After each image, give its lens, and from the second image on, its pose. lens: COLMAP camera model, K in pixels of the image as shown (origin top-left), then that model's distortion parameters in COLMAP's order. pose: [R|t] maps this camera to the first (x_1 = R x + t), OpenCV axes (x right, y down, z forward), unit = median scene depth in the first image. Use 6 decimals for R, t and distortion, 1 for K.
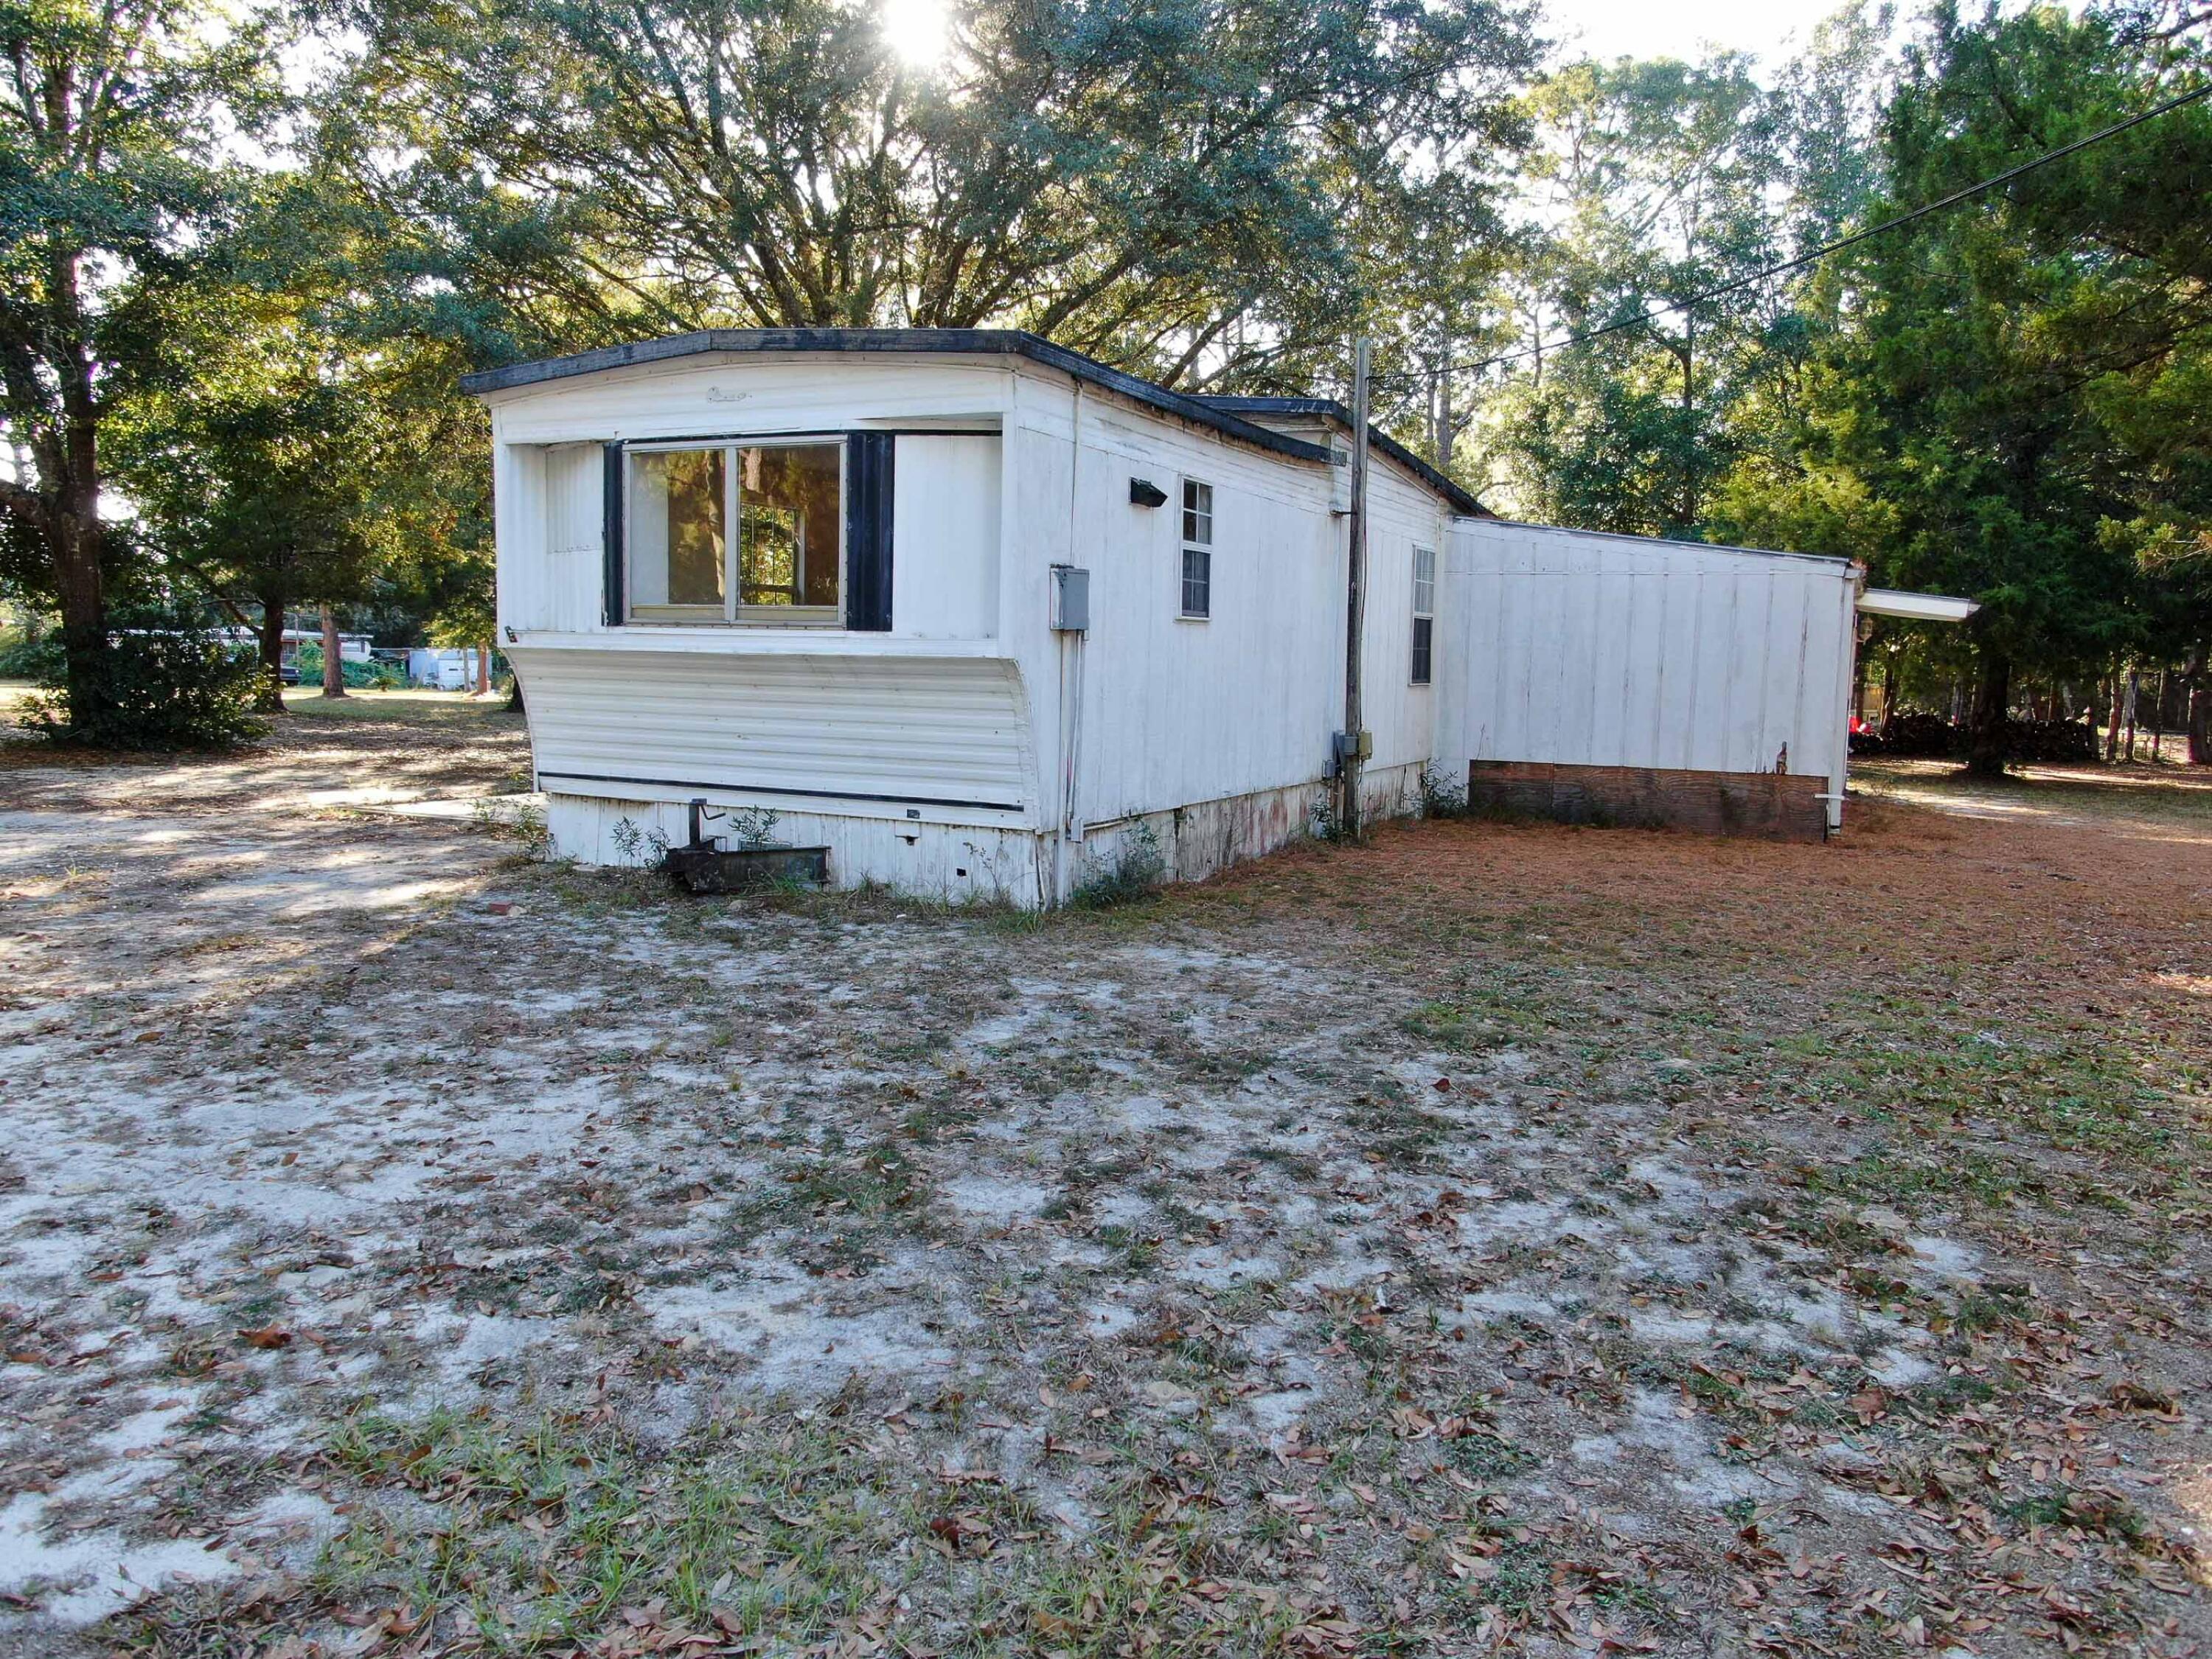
lens RADIAL K [[1583.2, 0, 1103.9], [0, 1583.2, 834.3], [0, 0, 1]] dist [-0.008416, -0.005741]
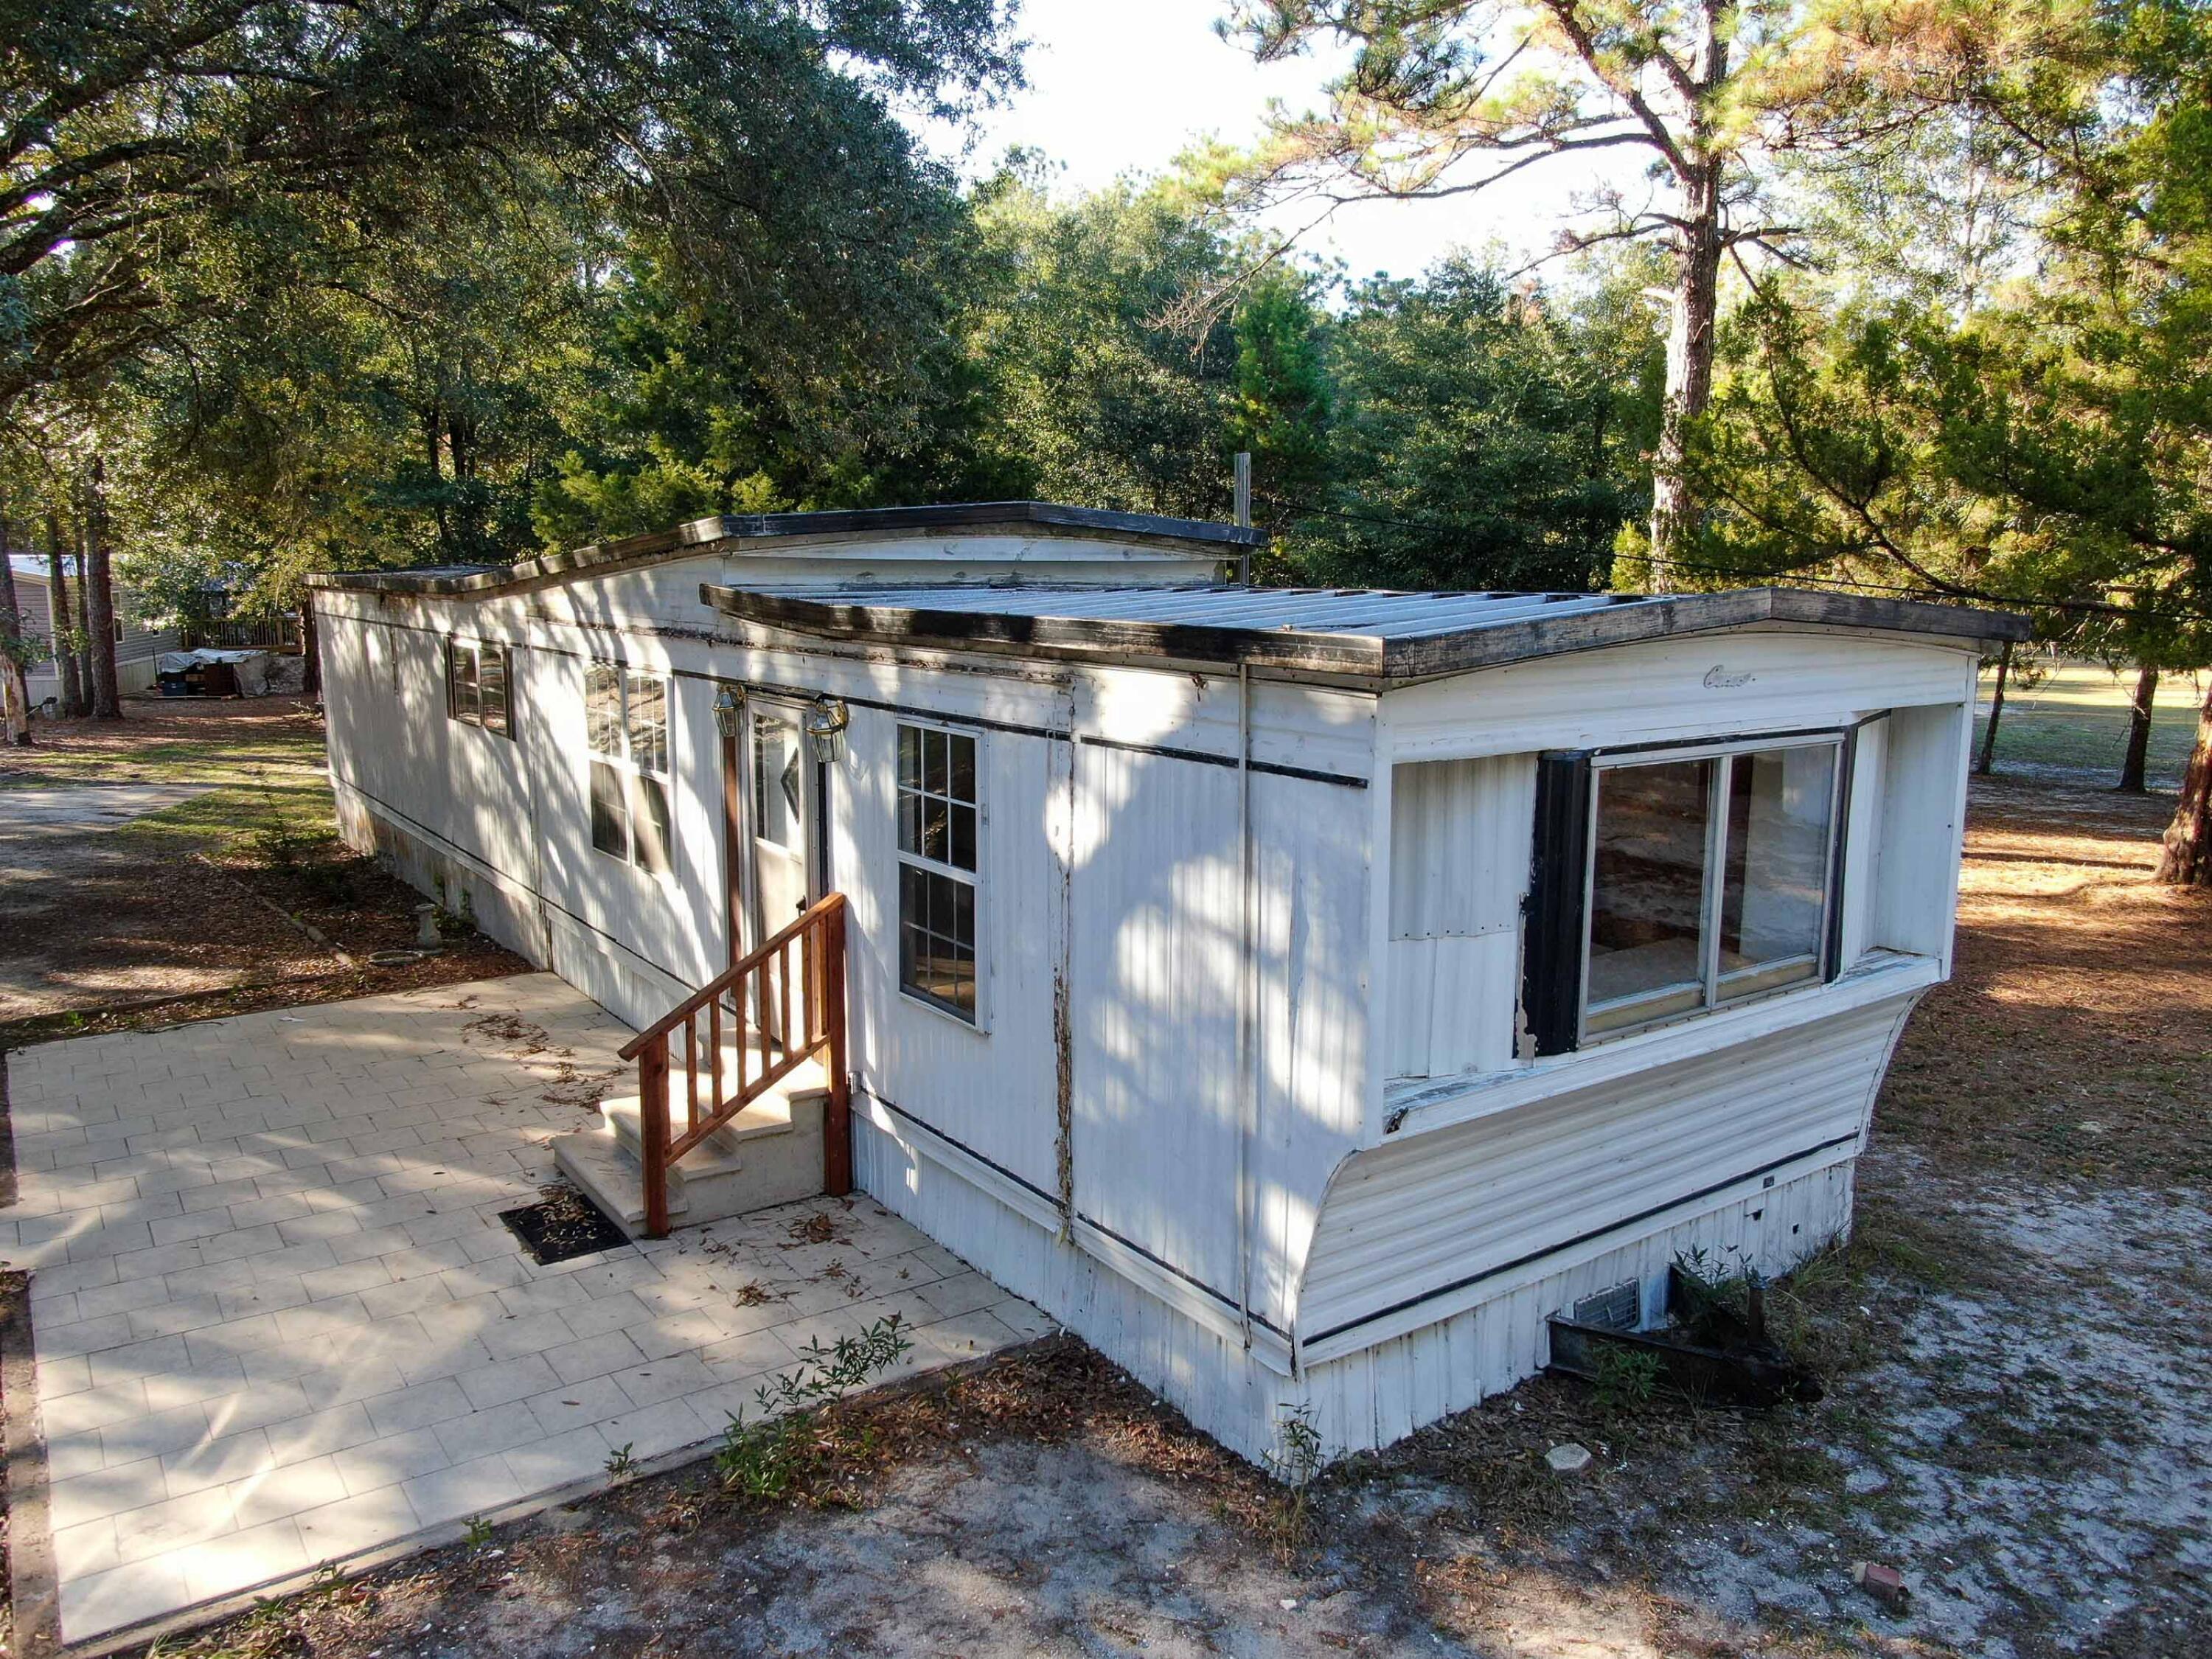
lens RADIAL K [[1583.2, 0, 1109.0], [0, 1583.2, 830.1], [0, 0, 1]] dist [-0.008416, -0.005741]
pose [[0.476370, -0.167597, 0.863124, -0.656538], [0.108764, 0.985358, 0.131303, -0.230417], [-0.872492, 0.031328, 0.487623, 0.633089]]
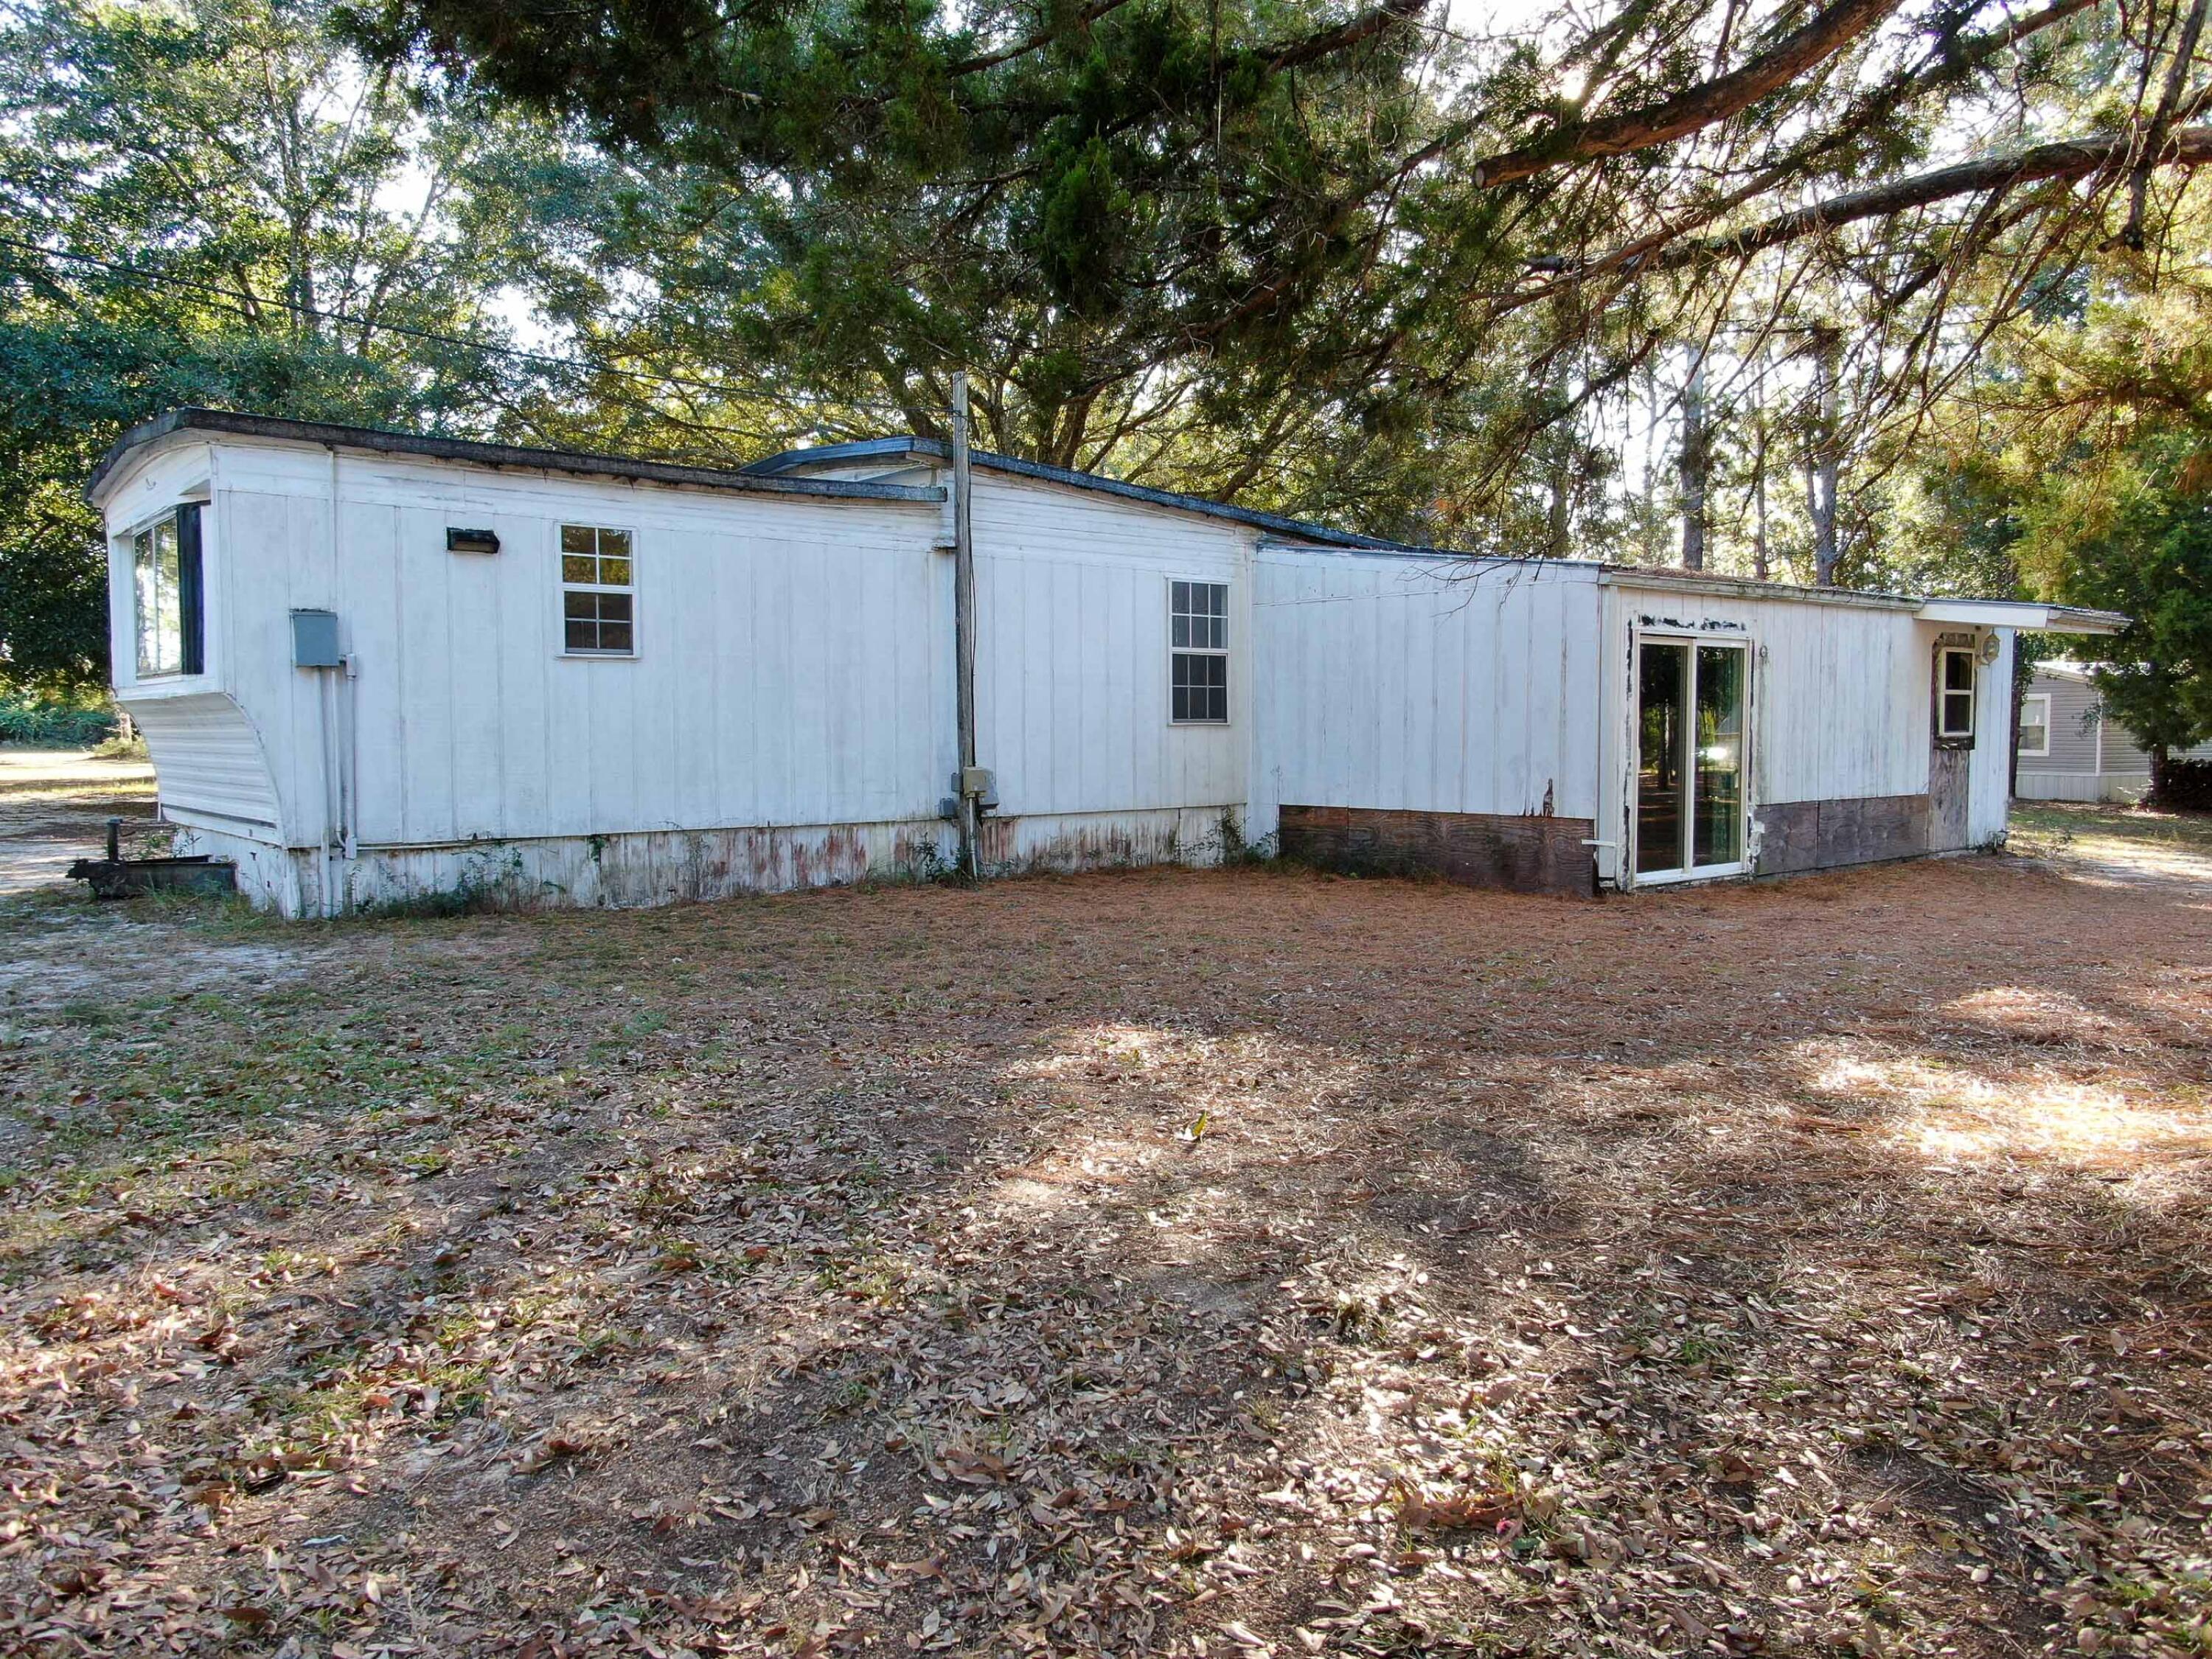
lens RADIAL K [[1583.2, 0, 1111.0], [0, 1583.2, 816.3], [0, 0, 1]] dist [-0.008416, -0.005741]
pose [[0.921573, -0.002025, -0.388199, 0.629812], [-0.021659, 0.998161, -0.056624, 0.017645], [0.387600, 0.060591, 0.919834, 0.141393]]
